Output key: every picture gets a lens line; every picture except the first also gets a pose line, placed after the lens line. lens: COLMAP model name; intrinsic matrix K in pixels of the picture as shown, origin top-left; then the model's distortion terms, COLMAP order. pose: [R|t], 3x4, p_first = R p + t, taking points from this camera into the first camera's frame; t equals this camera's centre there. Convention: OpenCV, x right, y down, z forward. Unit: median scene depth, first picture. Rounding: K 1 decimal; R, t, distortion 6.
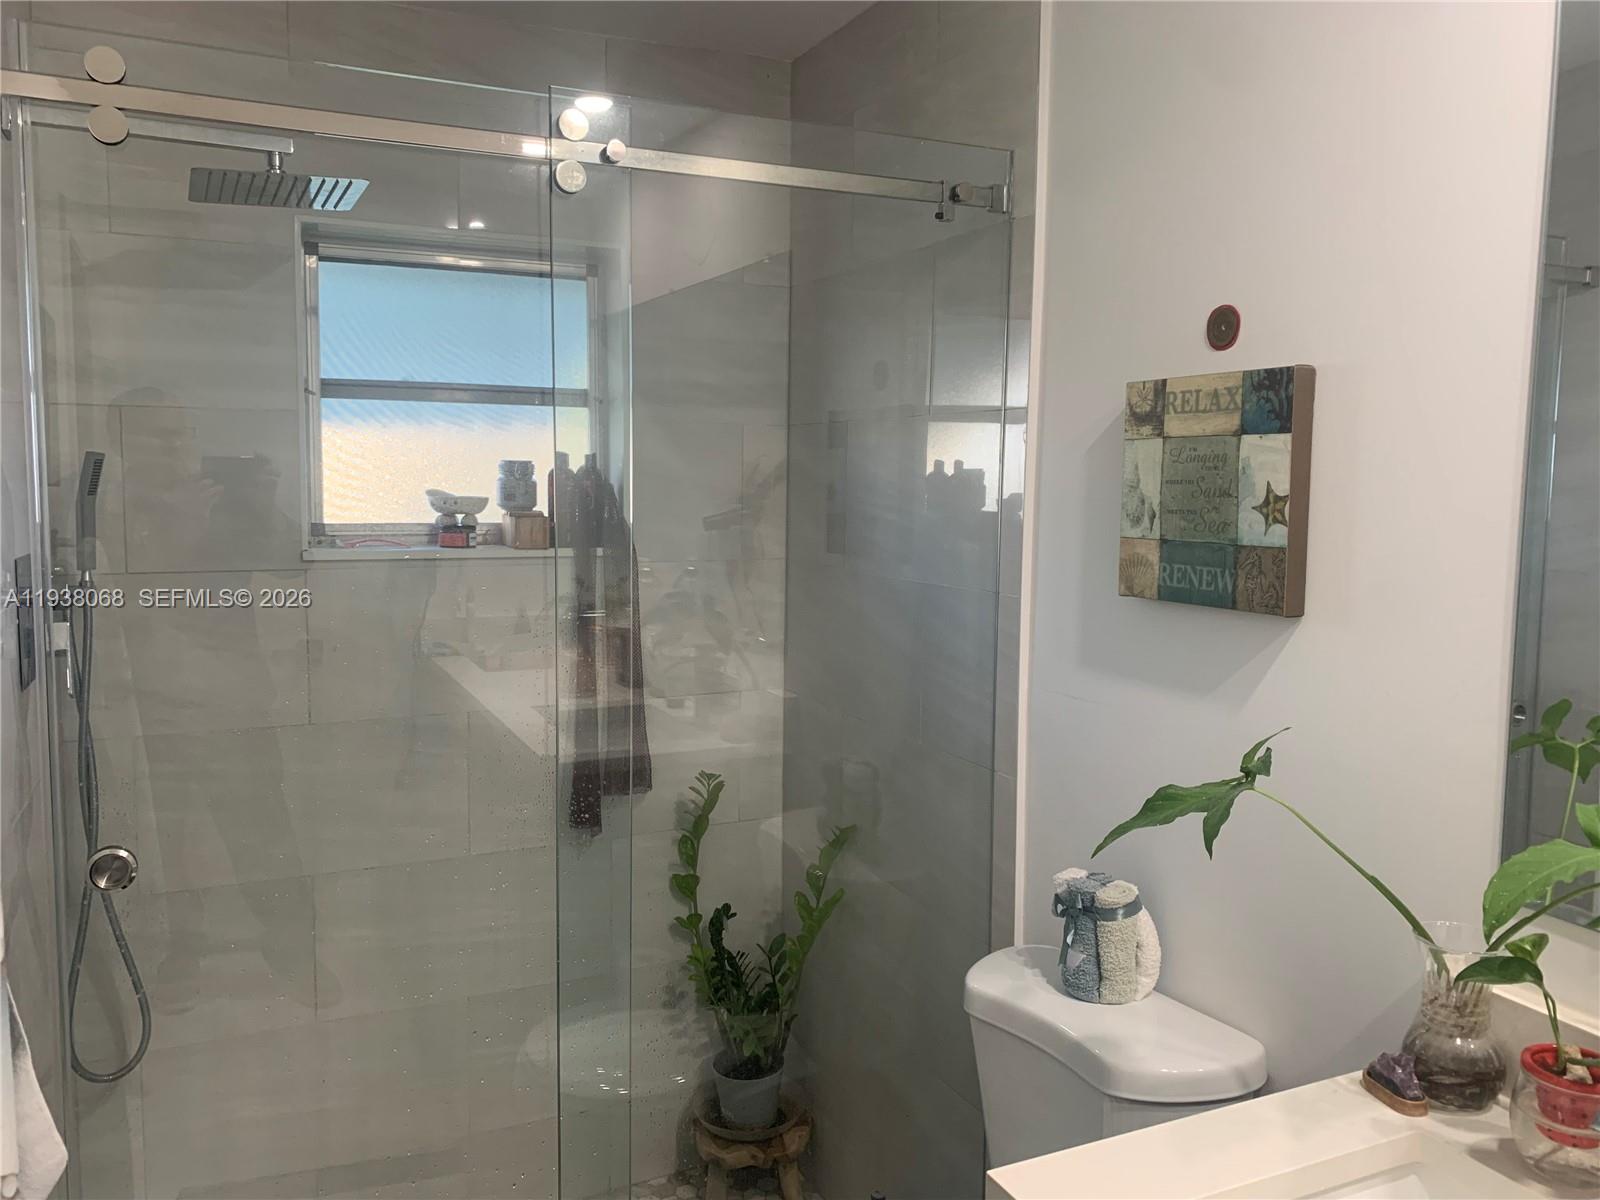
lens RADIAL K [[1204.9, 0, 795.5], [0, 1204.9, 593.8], [0, 0, 1]] dist [0.129827, -0.221892]
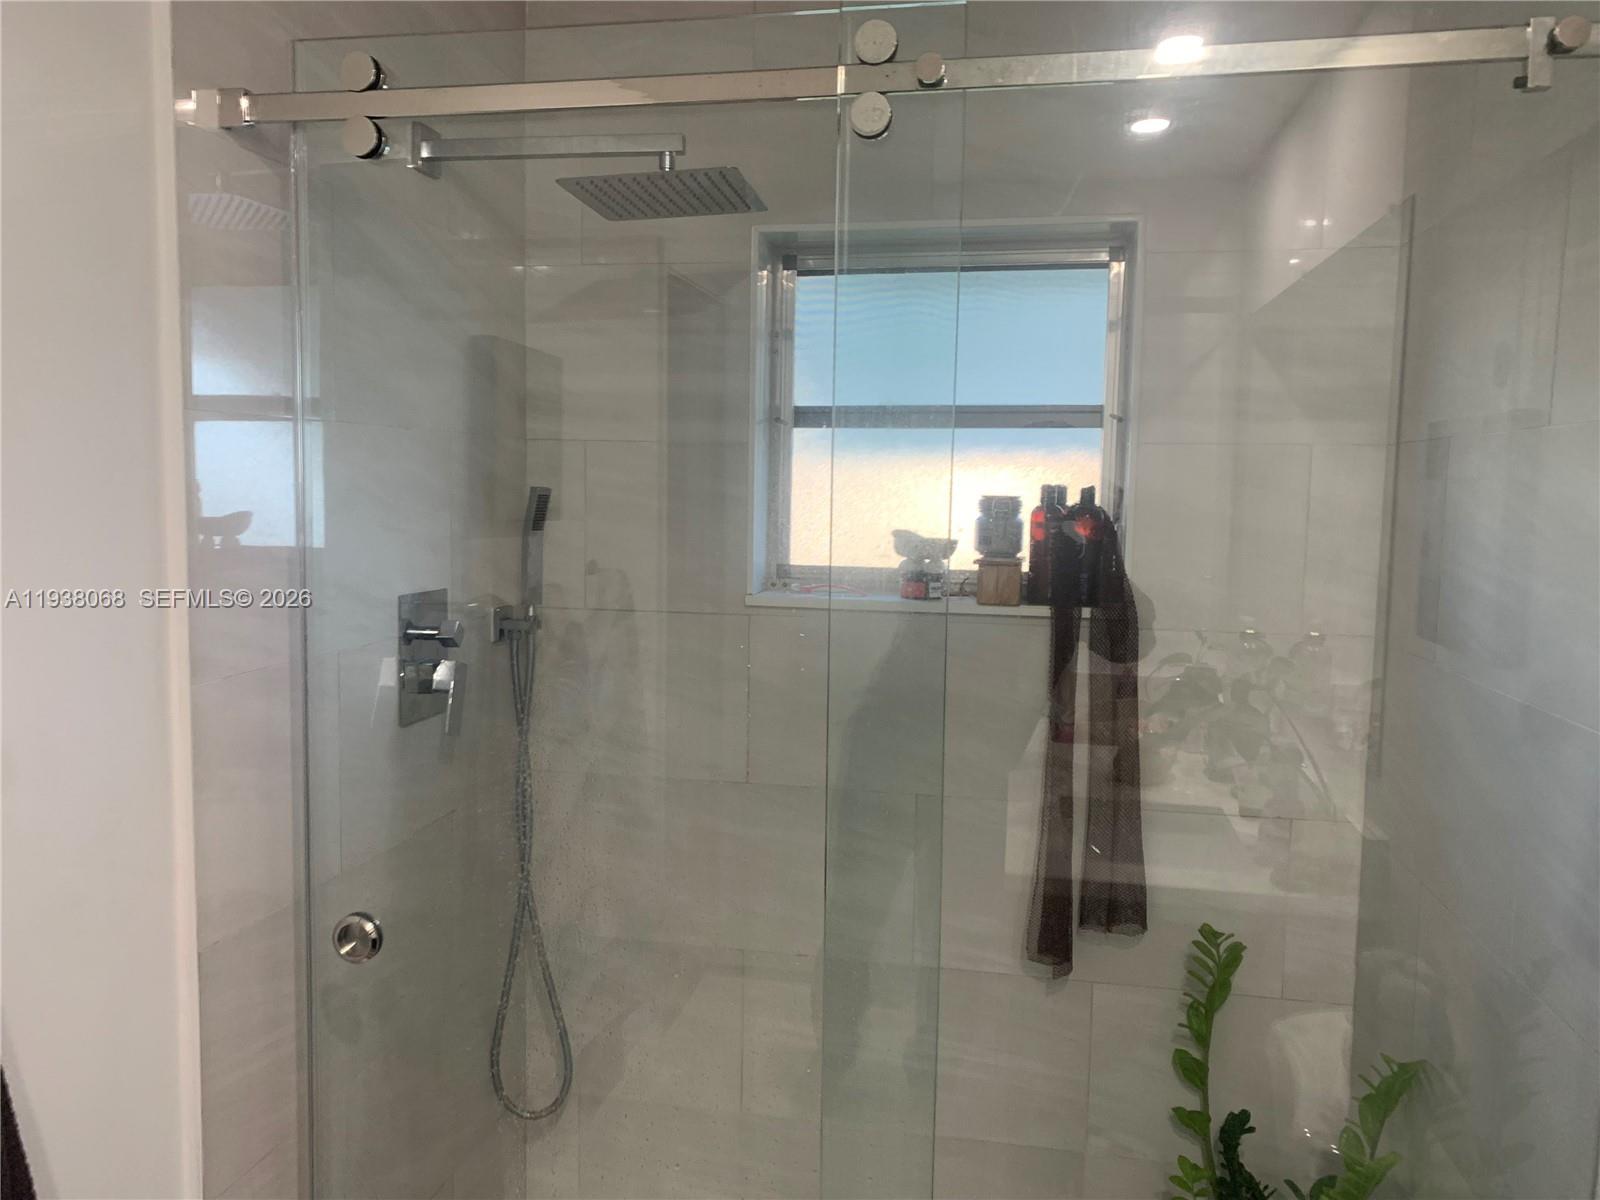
lens RADIAL K [[1204.9, 0, 795.5], [0, 1204.9, 593.8], [0, 0, 1]] dist [0.129827, -0.221892]
pose [[0.819899, 0.053328, -0.570018, 0.130341], [-0.066146, 0.997808, -0.001793, -0.033291], [0.568674, 0.039175, 0.821630, 0.252832]]
